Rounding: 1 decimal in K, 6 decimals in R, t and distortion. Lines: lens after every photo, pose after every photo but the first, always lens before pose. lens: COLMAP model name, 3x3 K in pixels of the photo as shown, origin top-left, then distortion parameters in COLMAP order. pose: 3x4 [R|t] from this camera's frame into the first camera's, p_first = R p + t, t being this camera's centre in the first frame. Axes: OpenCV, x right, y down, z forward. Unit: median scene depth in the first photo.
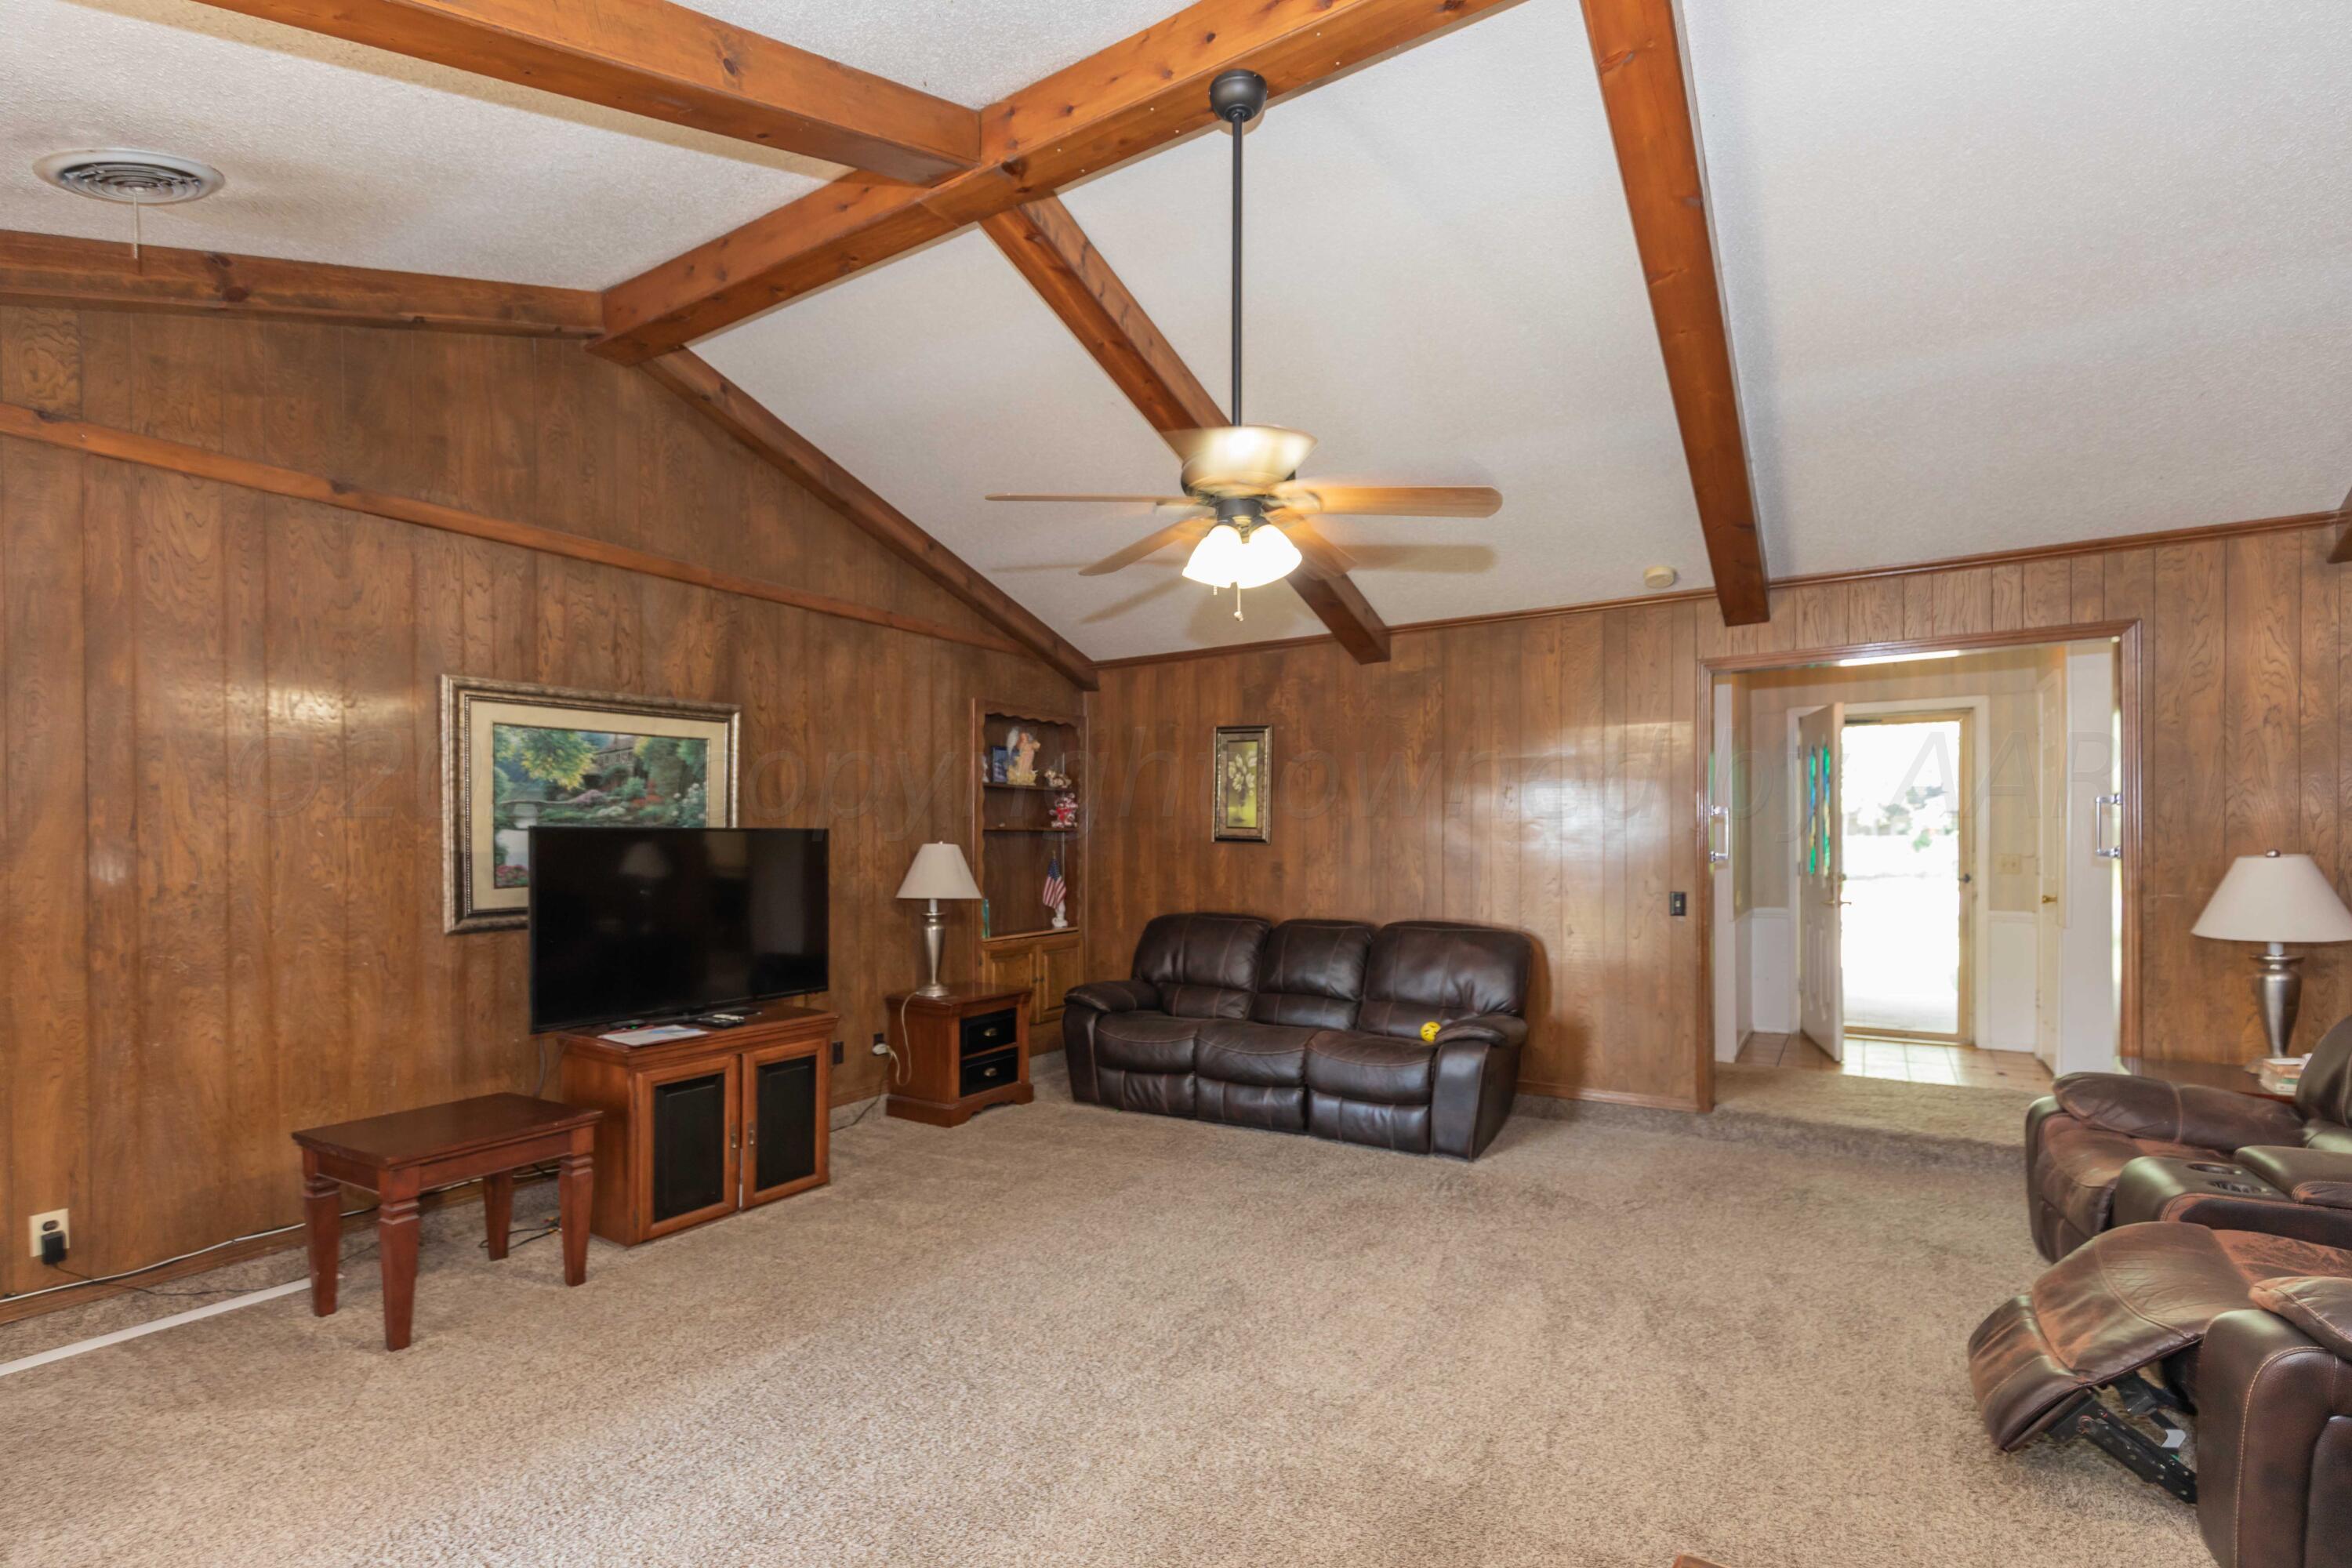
lens RADIAL K [[1067.6, 0, 1184.8], [0, 1067.6, 843.1], [0, 0, 1]] dist [0.000013, -0.000271]
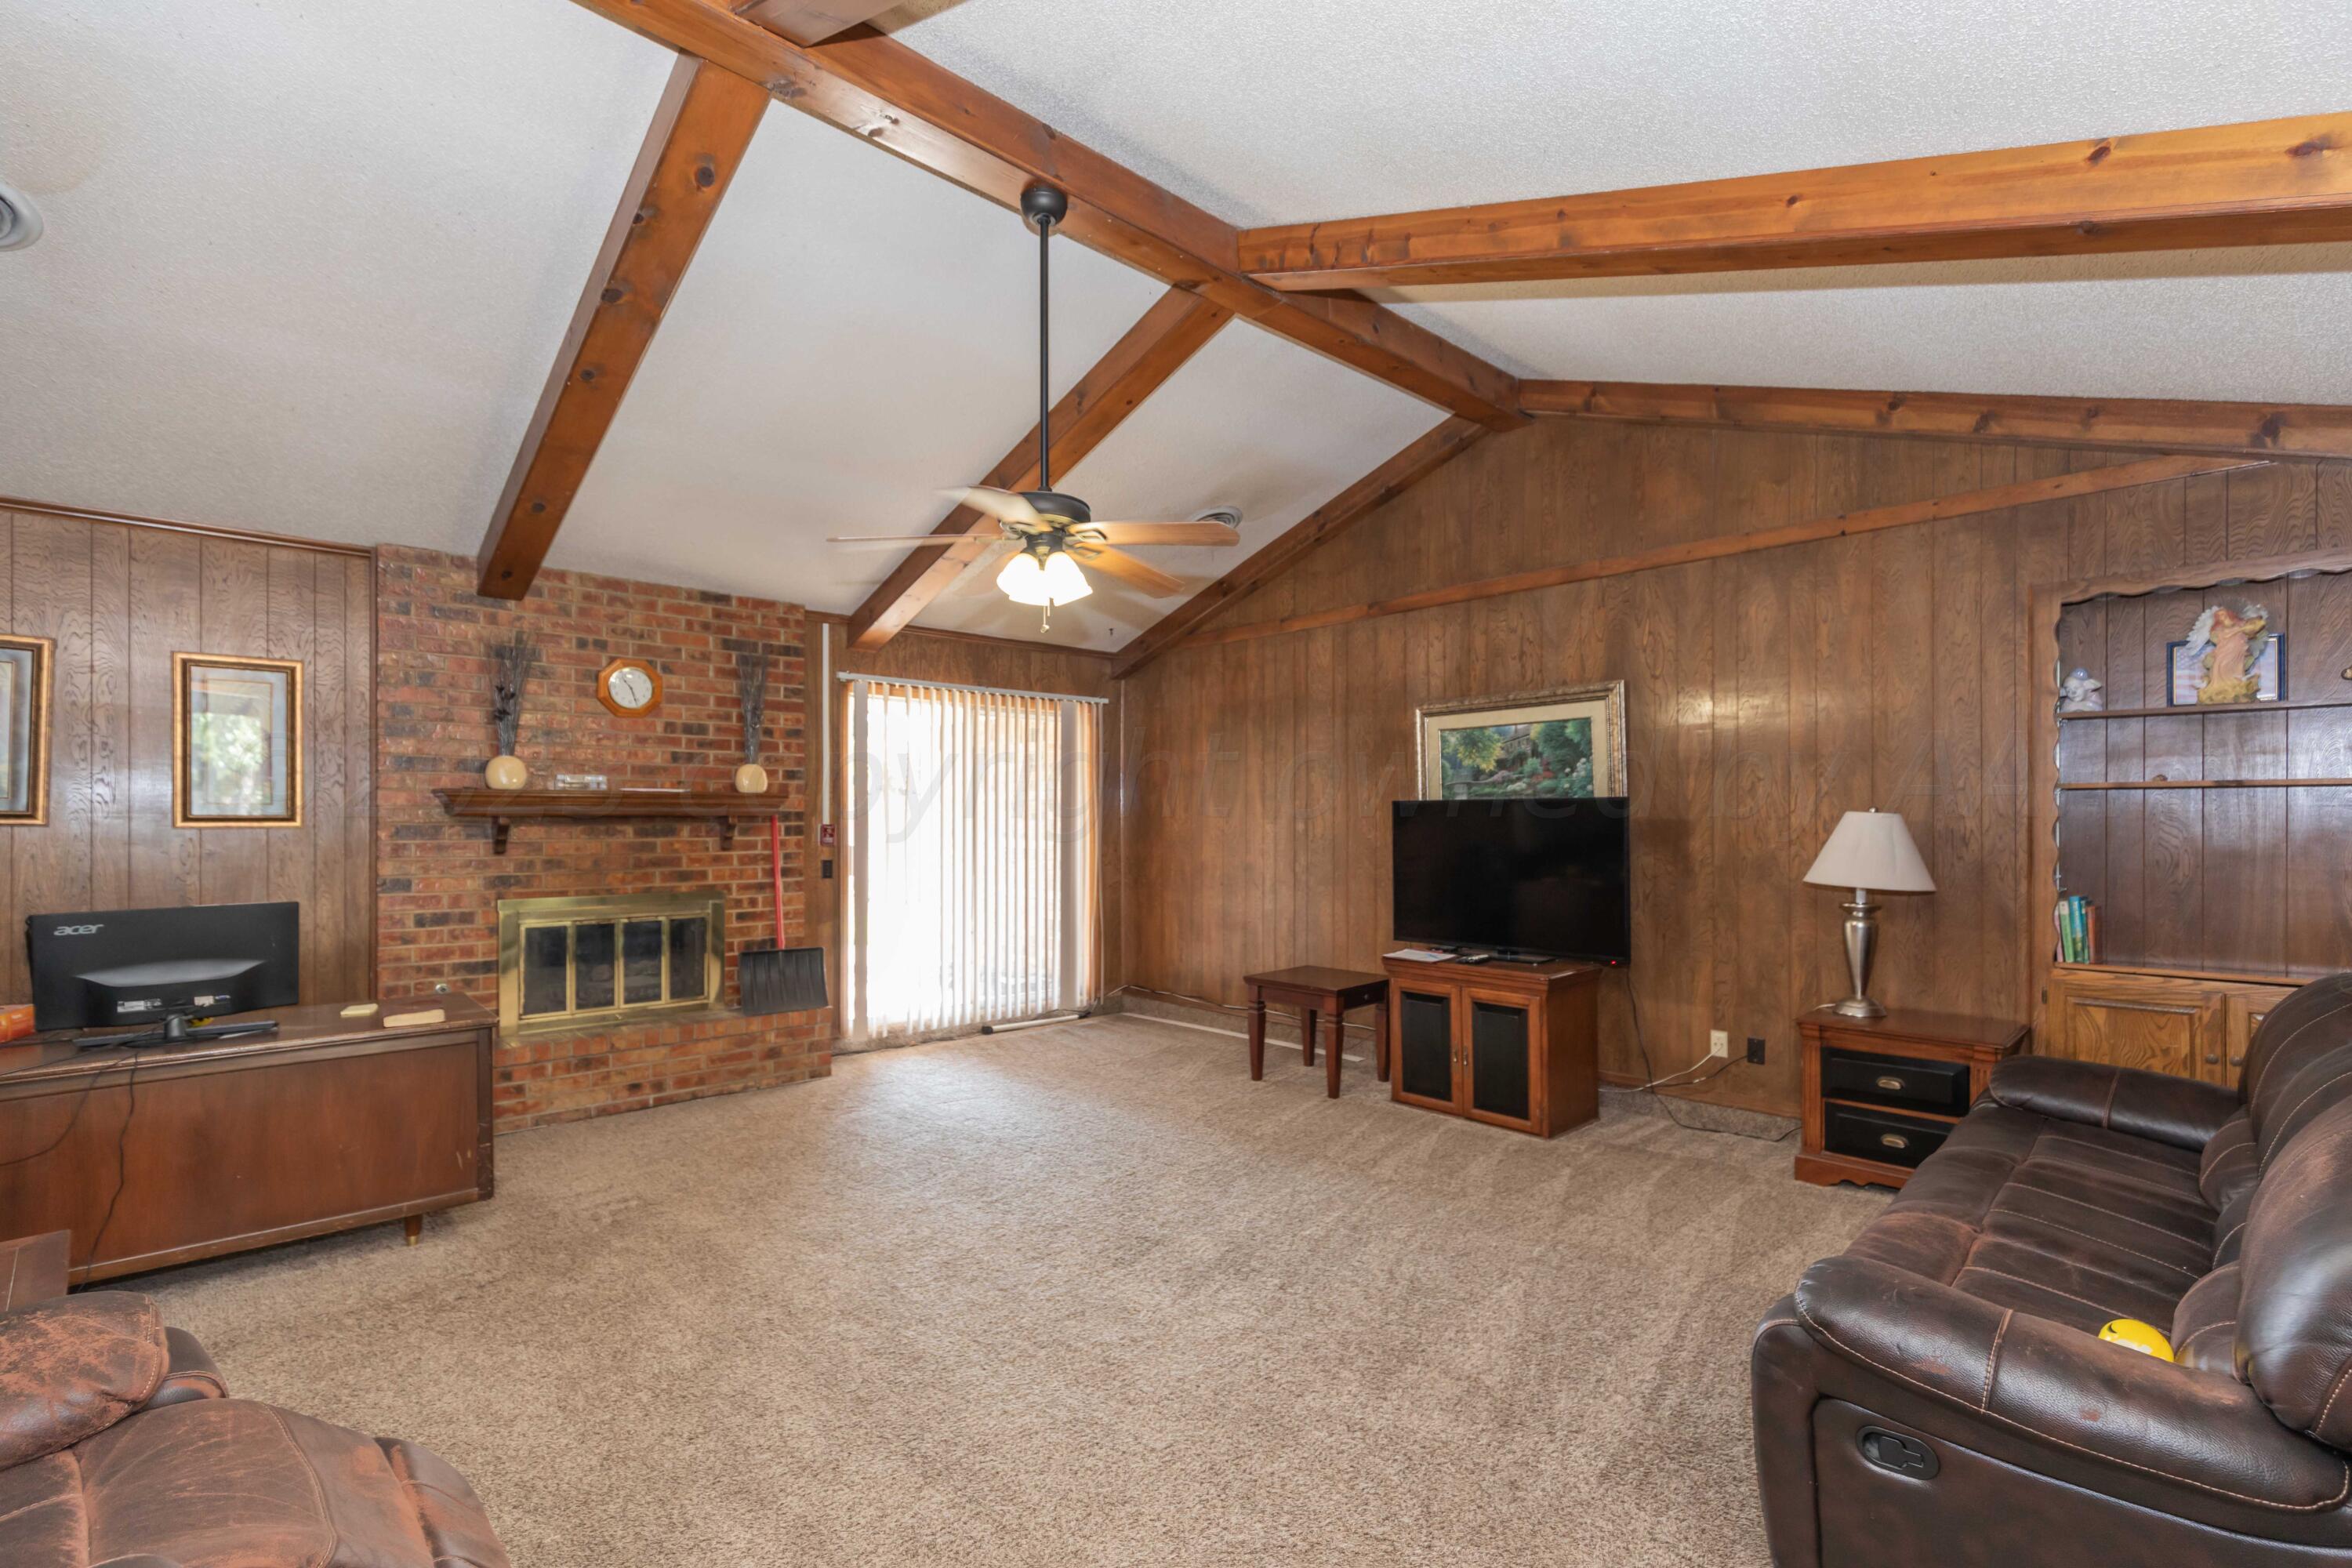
lens RADIAL K [[1050.4, 0, 1174.8], [0, 1050.4, 798.8], [0, 0, 1]] dist [0.002192, -0.000221]
pose [[-0.255138, -0.016898, -0.966757, 0.734952], [-0.000623, 0.999850, -0.017312, 0.005894], [0.966905, -0.003815, -0.255110, 0.893445]]
